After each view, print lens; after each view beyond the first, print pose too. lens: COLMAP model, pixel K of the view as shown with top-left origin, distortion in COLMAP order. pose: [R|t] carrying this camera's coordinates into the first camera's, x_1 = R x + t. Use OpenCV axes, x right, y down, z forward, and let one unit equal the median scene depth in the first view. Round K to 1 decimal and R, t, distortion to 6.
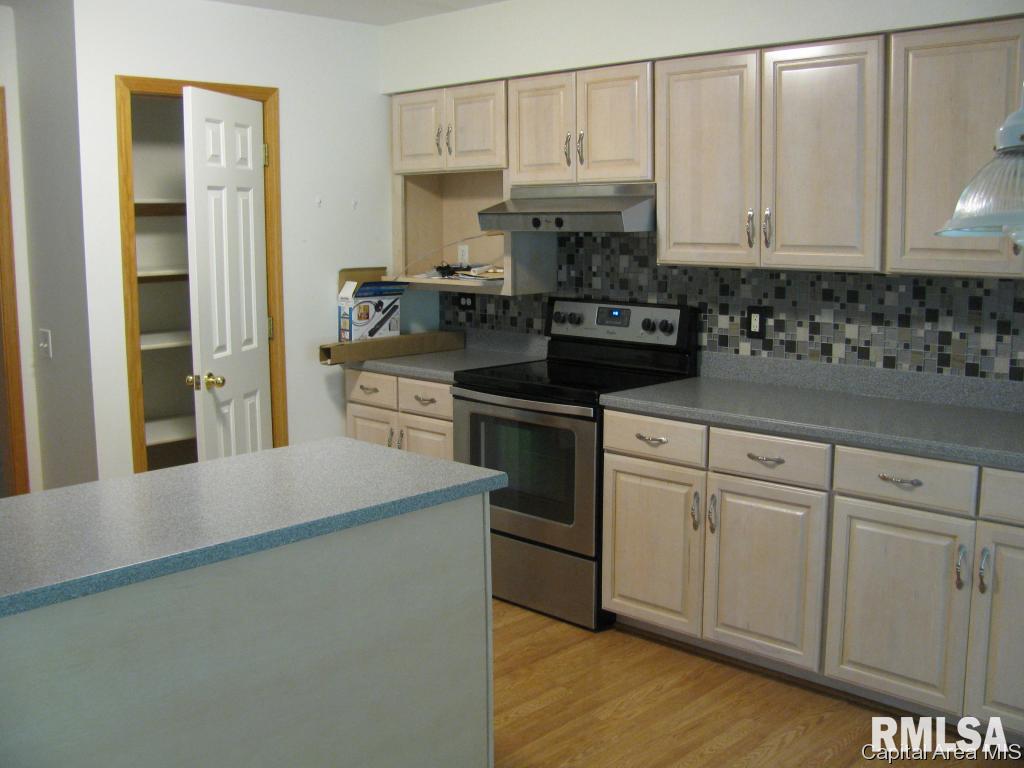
lens RADIAL K [[1089.2, 0, 508.6], [0, 1089.2, 383.3], [0, 0, 1]] dist [-0.082501, 0.000000]
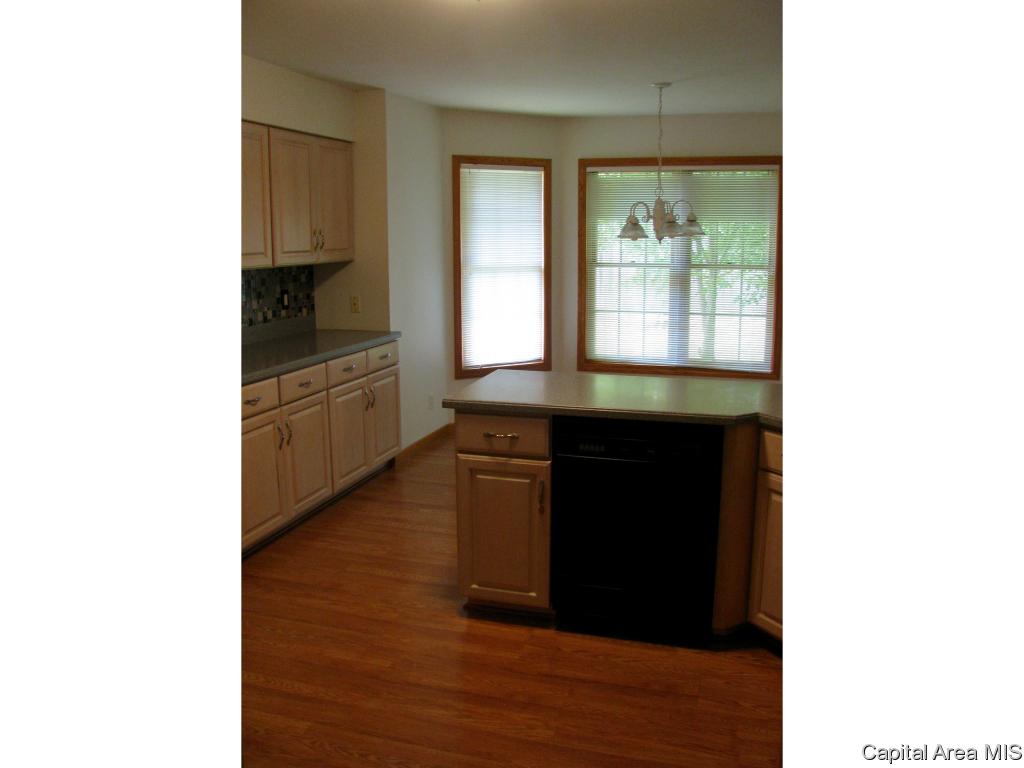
lens RADIAL K [[968.9, 0, 509.8], [0, 968.9, 378.6], [0, 0, 1]] dist [0.011133, 0.000000]
pose [[-0.472046, -0.129760, 0.871972, -1.139670], [0.150734, 0.962662, 0.224856, -0.212456], [-0.868592, 0.237578, -0.434861, 1.317112]]
